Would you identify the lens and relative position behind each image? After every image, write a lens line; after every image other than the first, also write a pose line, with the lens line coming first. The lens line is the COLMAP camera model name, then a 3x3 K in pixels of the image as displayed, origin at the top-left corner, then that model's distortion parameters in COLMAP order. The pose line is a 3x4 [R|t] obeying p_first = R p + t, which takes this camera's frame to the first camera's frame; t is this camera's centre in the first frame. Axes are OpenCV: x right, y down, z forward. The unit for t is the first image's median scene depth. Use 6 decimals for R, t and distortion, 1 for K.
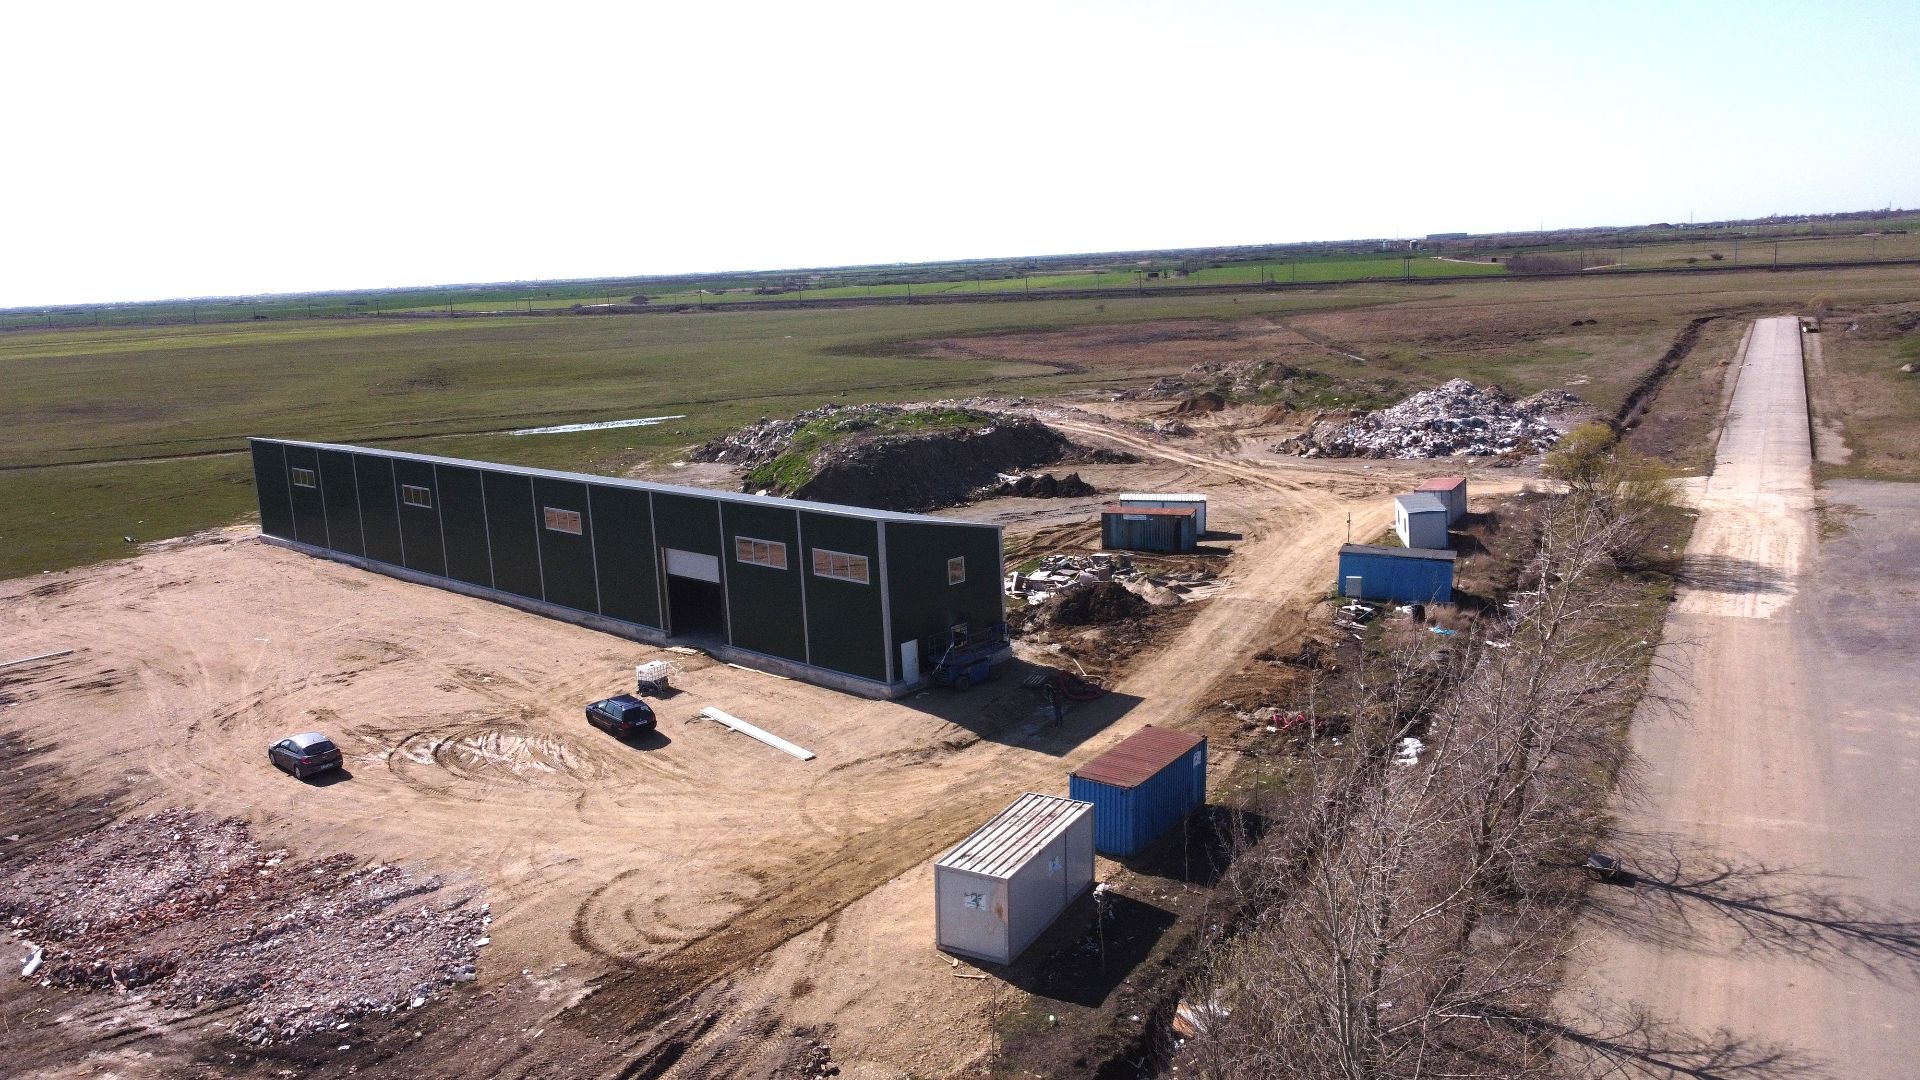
lens RADIAL K [[1439.2, 0, 961.6], [0, 1439.2, 542.2], [0, 0, 1]] dist [0.009926, -0.005100]
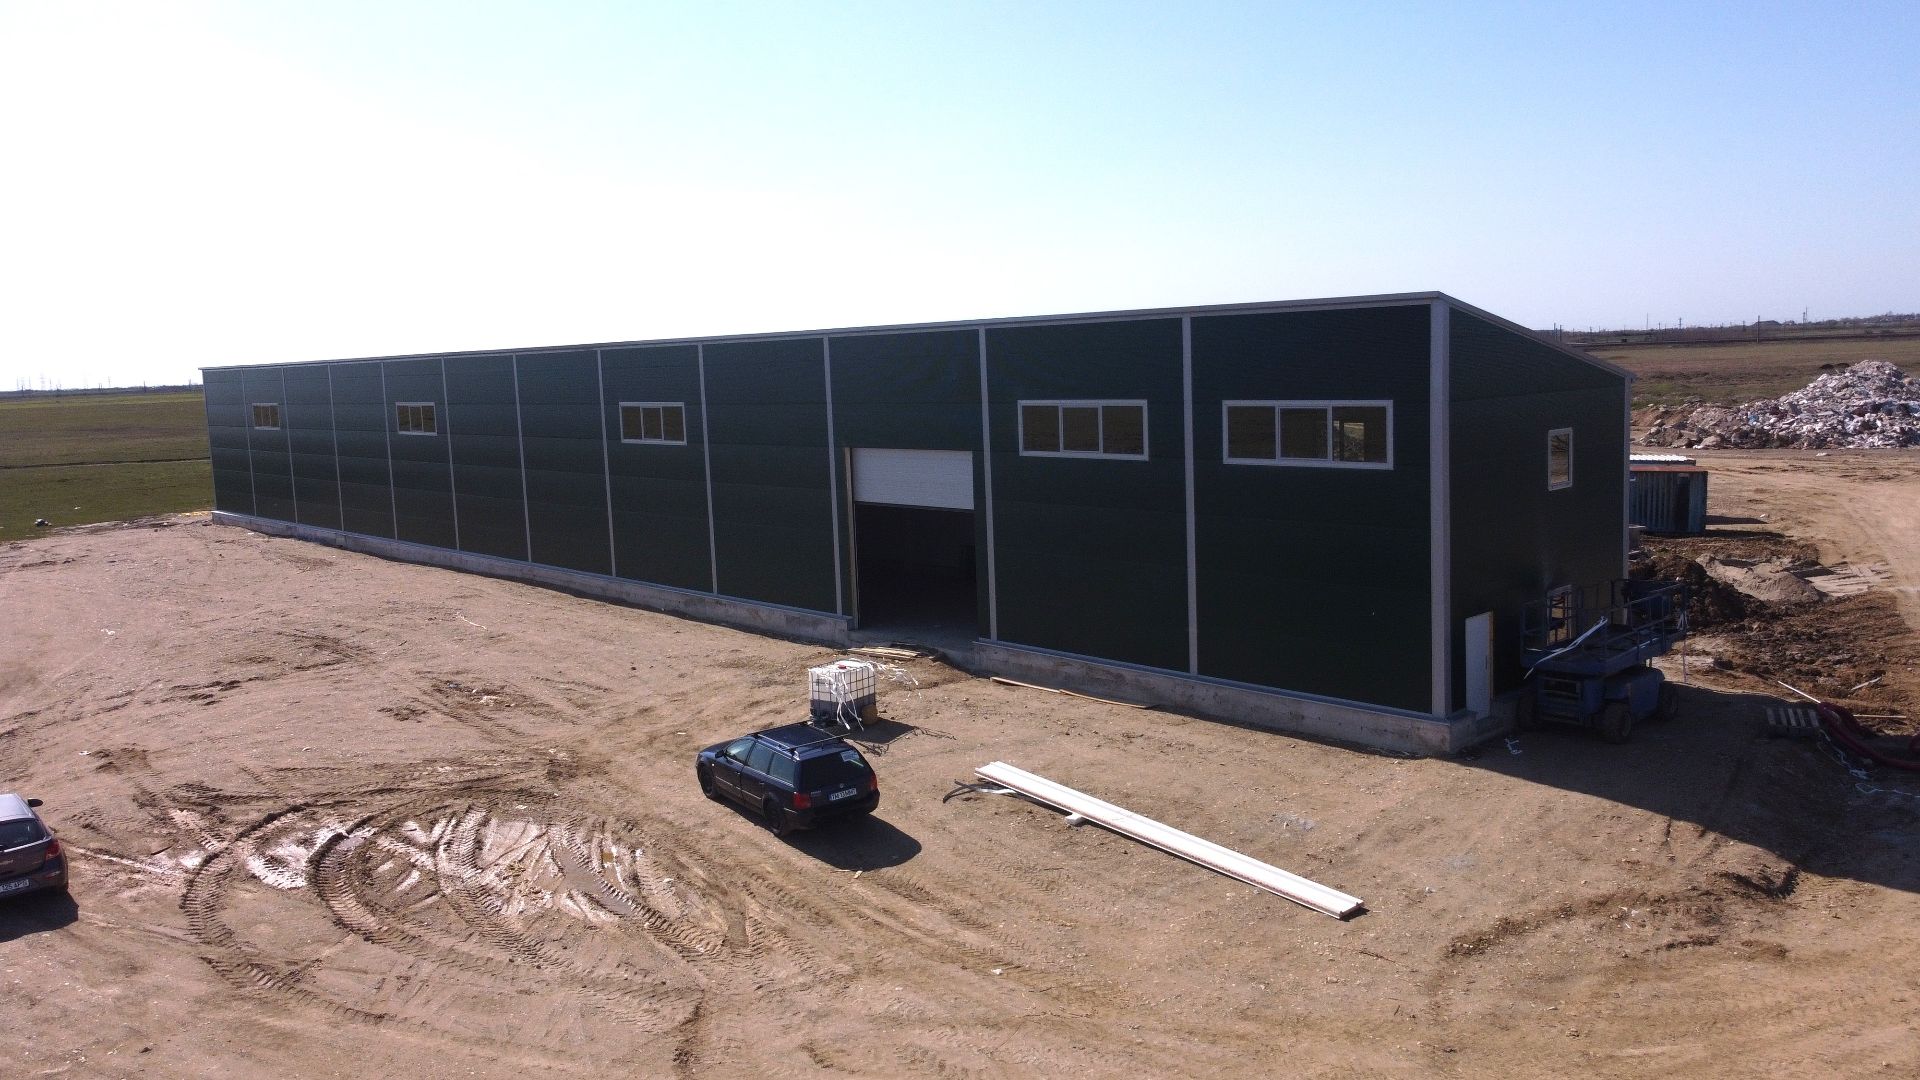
lens RADIAL K [[1439.2, 0, 967.6], [0, 1439.2, 533.7], [0, 0, 1]] dist [0.009926, -0.005100]
pose [[0.998571, 0.019466, -0.049769, -0.164423], [-0.022860, 0.997386, -0.068549, 0.078107], [0.048304, 0.069589, 0.996406, 0.588546]]
